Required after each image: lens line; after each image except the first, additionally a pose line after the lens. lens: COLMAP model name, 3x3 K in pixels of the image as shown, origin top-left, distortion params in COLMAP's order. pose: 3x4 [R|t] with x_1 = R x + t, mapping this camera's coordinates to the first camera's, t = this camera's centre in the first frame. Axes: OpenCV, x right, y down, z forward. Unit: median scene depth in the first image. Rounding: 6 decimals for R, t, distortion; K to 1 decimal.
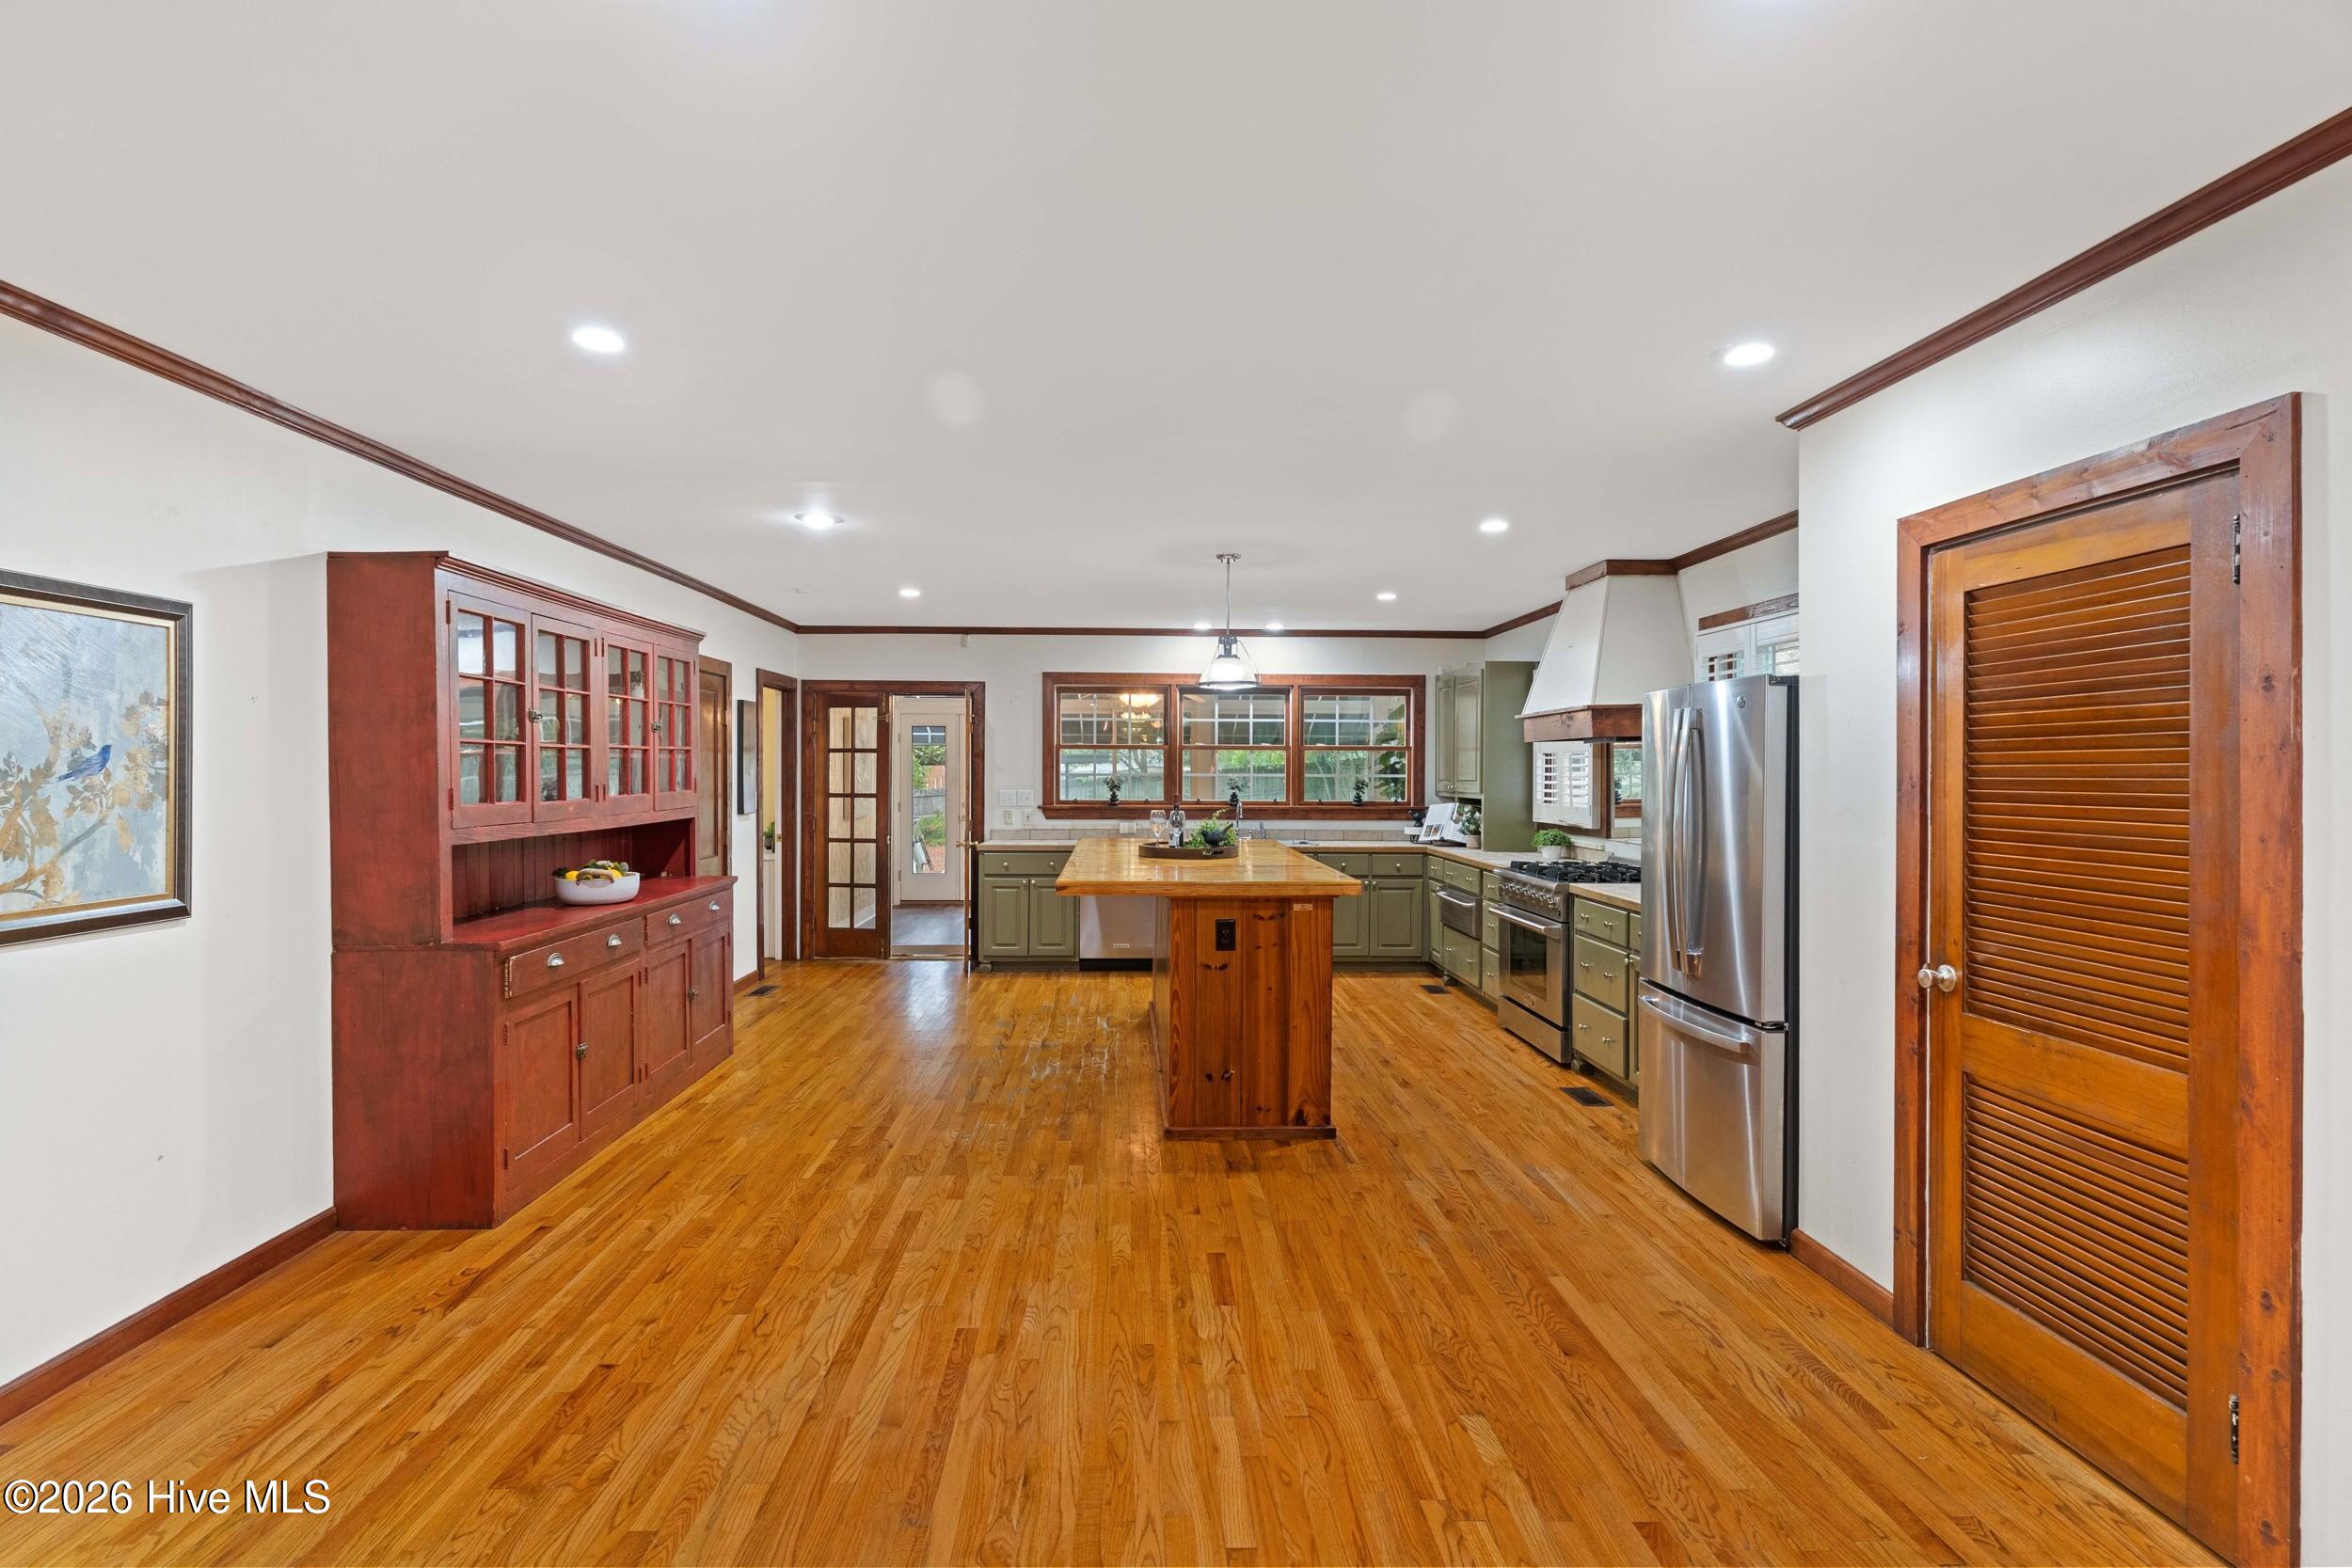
lens RADIAL K [[1129.8, 0, 1168.1], [0, 1129.8, 771.9], [0, 0, 1]] dist [-0.001321, -0.000563]
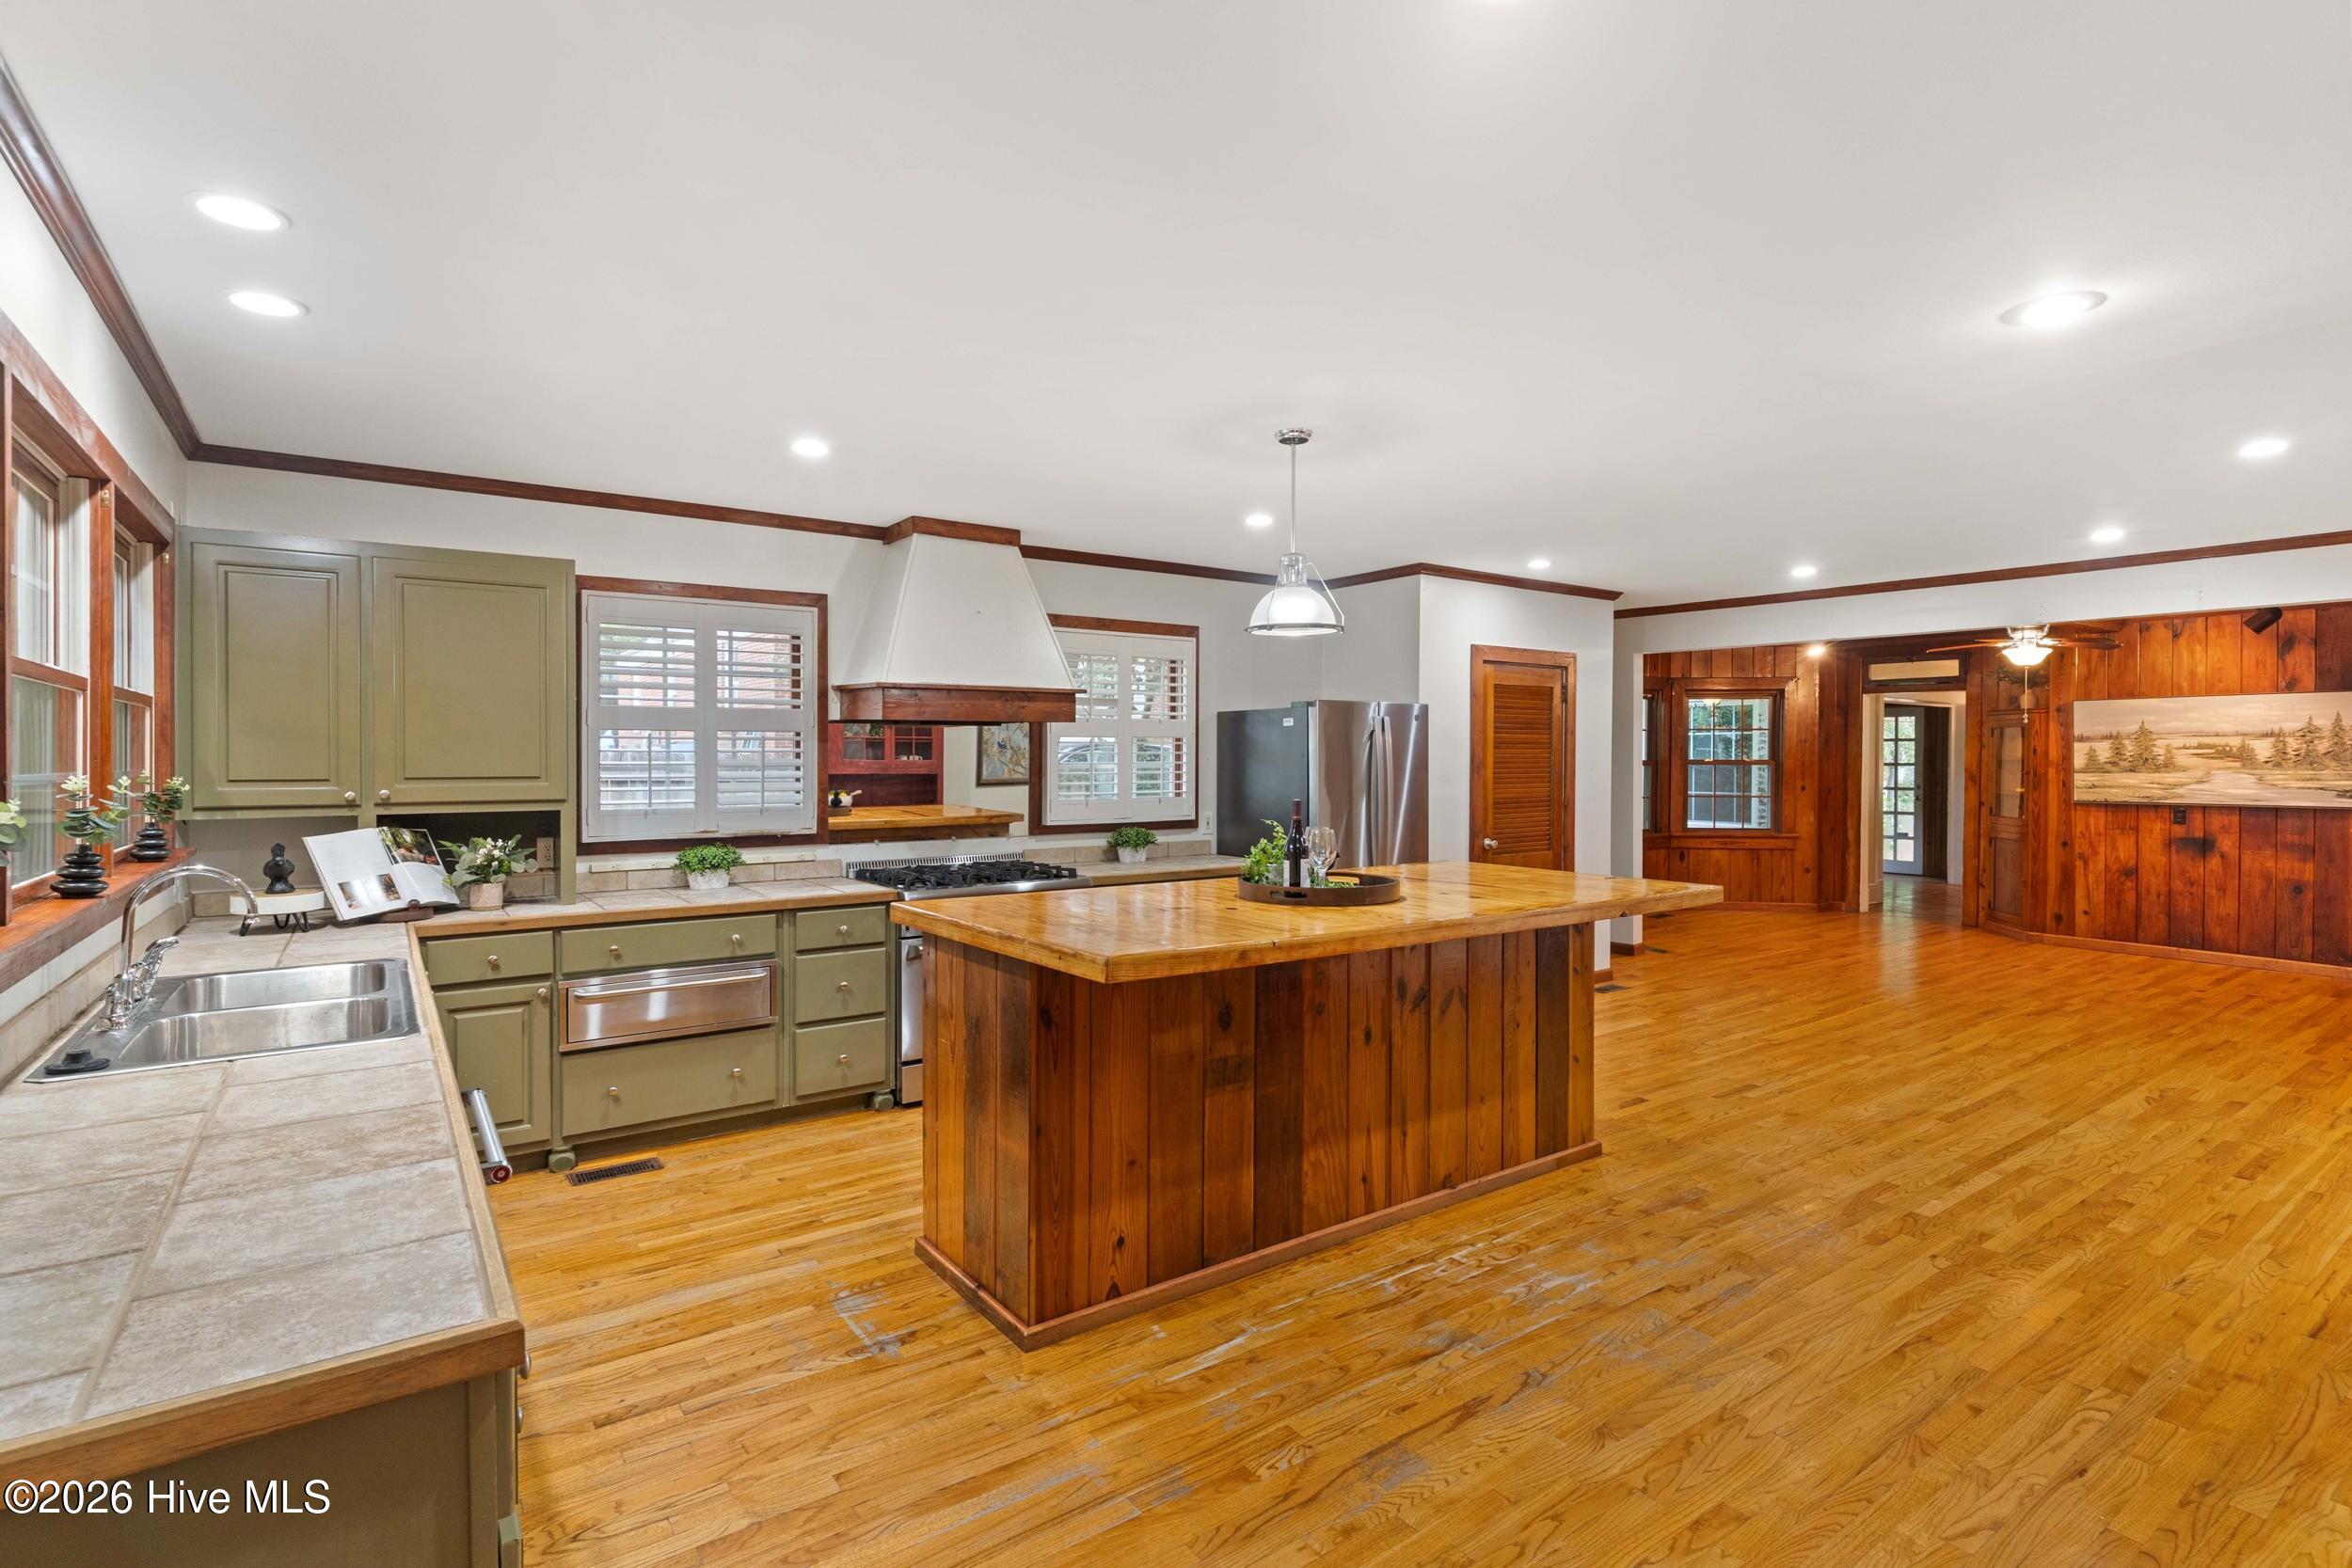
lens RADIAL K [[1129.8, 0, 1151.7], [0, 1129.8, 776.4], [0, 0, 1]] dist [-0.001321, -0.000563]
pose [[-0.544305, -0.012760, 0.838790, -0.365423], [0.007566, 0.999769, 0.020118, -0.005971], [-0.838853, 0.017296, -0.544083, 1.140590]]
